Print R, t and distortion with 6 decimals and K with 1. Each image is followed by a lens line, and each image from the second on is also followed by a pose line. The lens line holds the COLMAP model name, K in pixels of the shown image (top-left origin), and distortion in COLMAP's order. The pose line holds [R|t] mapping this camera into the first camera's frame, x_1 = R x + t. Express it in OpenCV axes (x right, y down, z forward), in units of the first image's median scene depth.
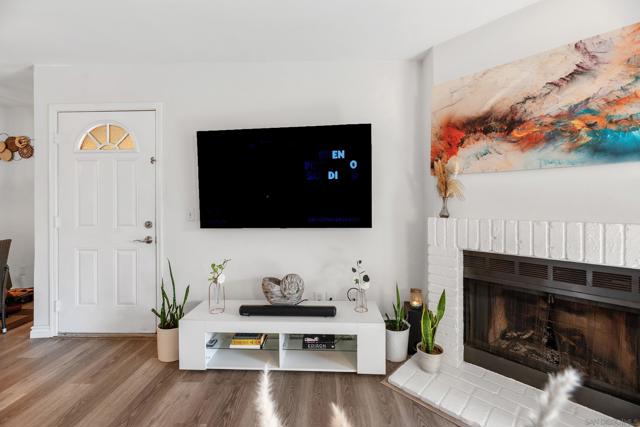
lens RADIAL K [[258.9, 0, 294.8], [0, 258.9, 208.8], [0, 0, 1]] dist [-0.000249, 0.000218]
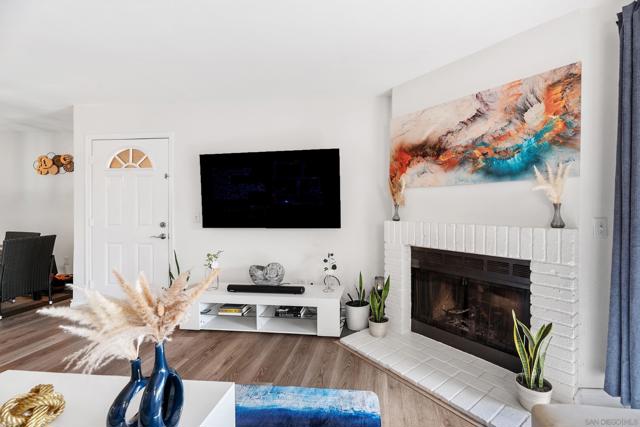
lens RADIAL K [[257.5, 0, 353.9], [0, 257.5, 214.2], [0, 0, 1]] dist [0.001734, 0.000142]
pose [[0.999863, 0.006053, 0.015433, 0.391877], [-0.006091, 0.999979, 0.002404, -0.002158], [-0.015419, -0.002498, 0.999878, -0.331907]]
